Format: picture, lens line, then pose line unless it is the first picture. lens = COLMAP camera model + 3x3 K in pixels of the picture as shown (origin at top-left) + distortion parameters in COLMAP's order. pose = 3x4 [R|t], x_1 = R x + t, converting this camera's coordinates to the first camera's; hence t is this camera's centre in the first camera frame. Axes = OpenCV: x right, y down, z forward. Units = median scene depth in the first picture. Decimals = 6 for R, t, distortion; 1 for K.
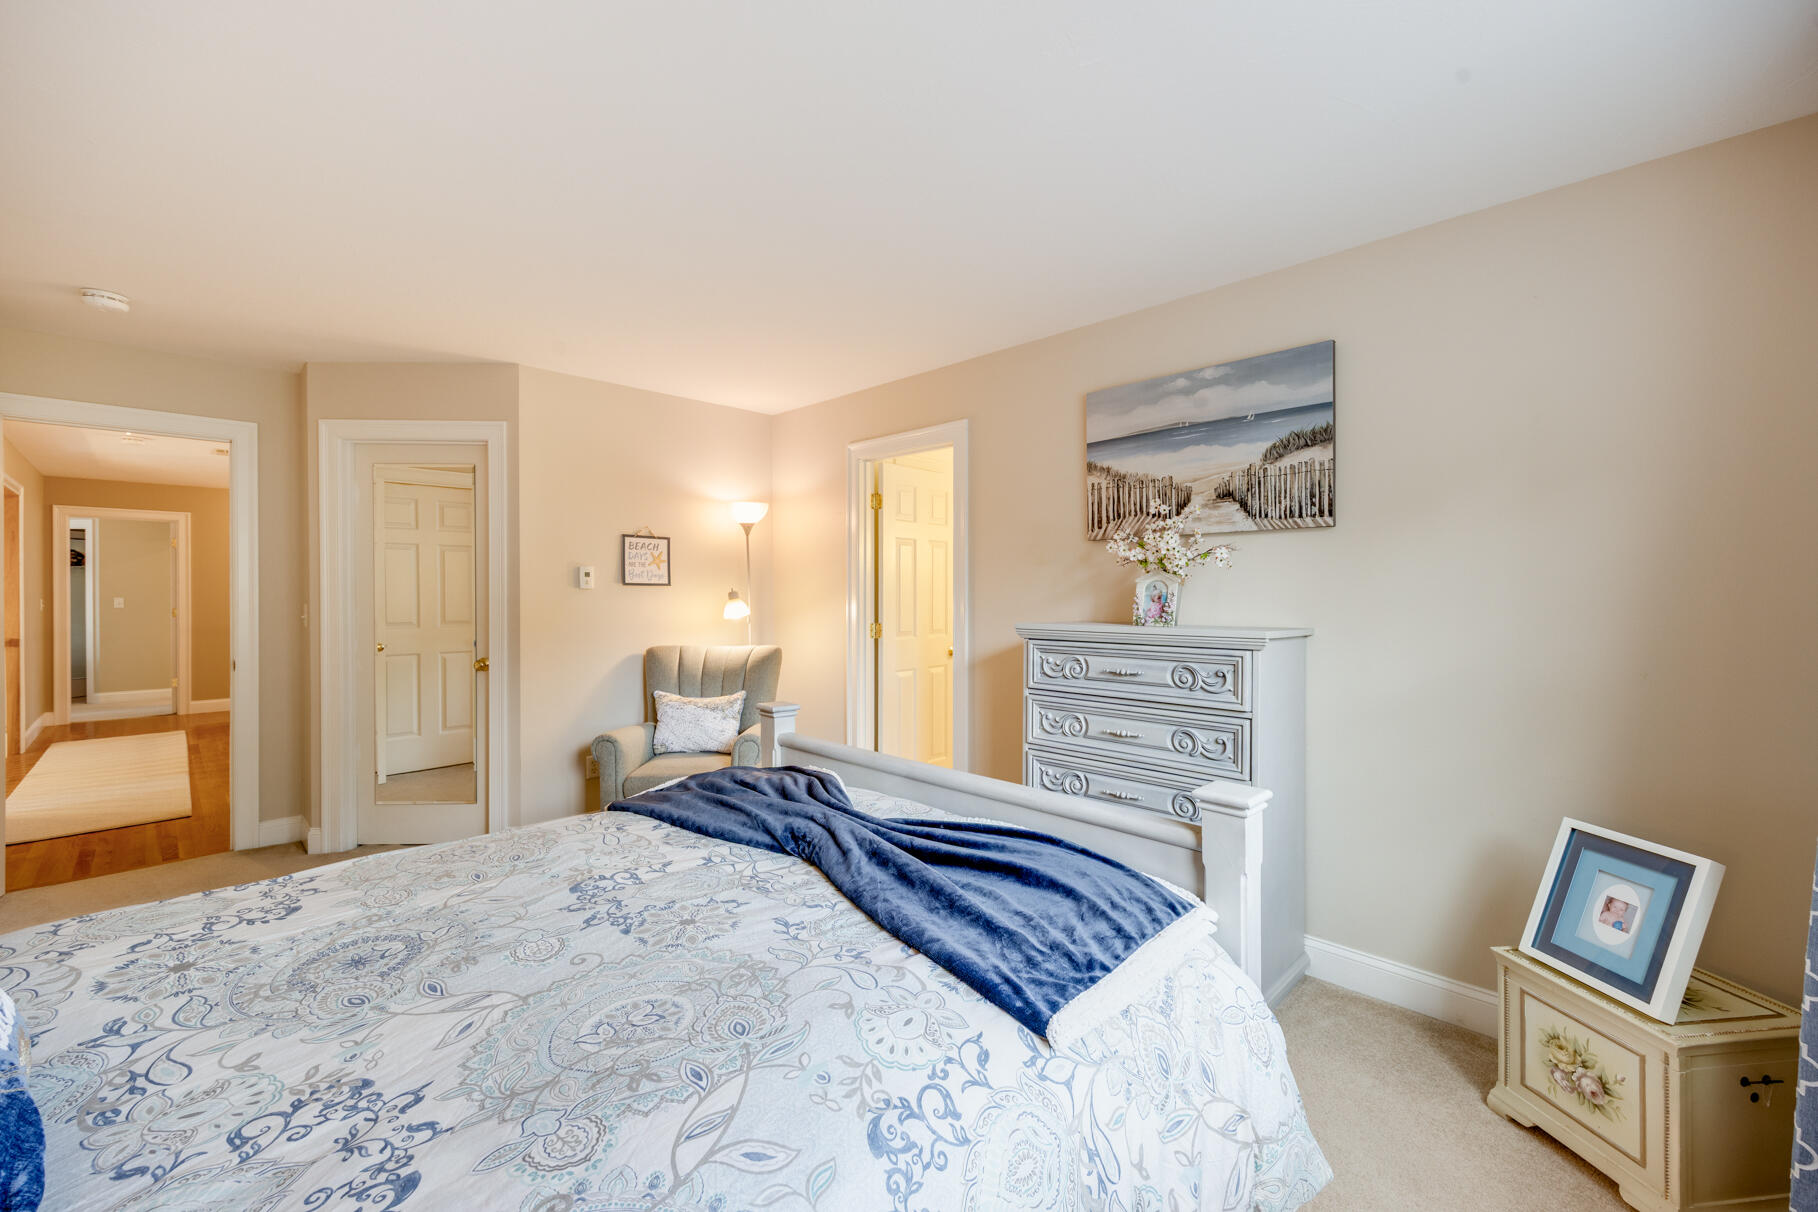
lens RADIAL K [[728.0, 0, 909.0], [0, 728.0, 606.0], [0, 0, 1]] dist [0.000329, -0.000254]
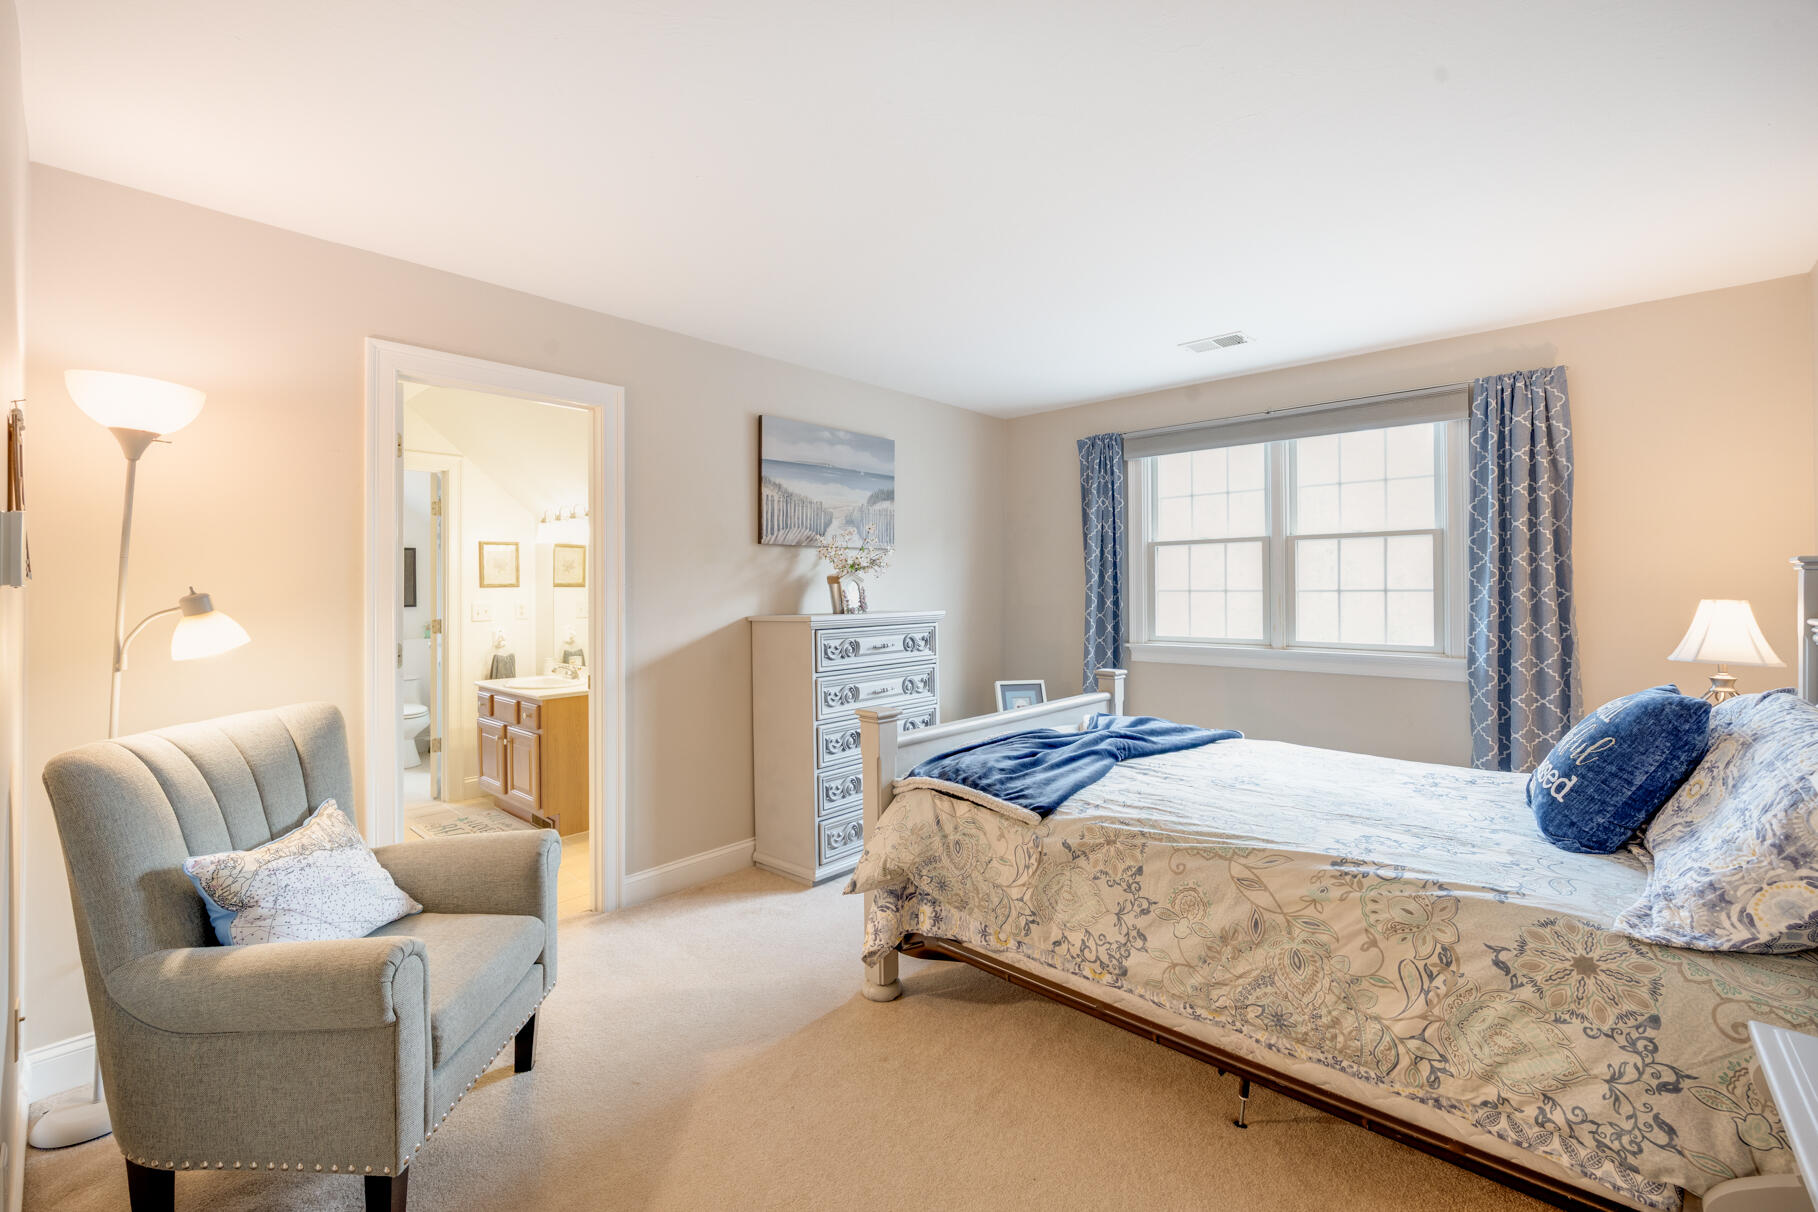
lens RADIAL K [[783.6, 0, 900.6], [0, 783.6, 592.0], [0, 0, 1]] dist [-0.001302, -0.000029]
pose [[-0.048112, -0.007892, 0.998811, -1.130710], [0.026135, 0.999616, 0.009157, -0.023884], [-0.998500, 0.026545, -0.047887, 0.972178]]
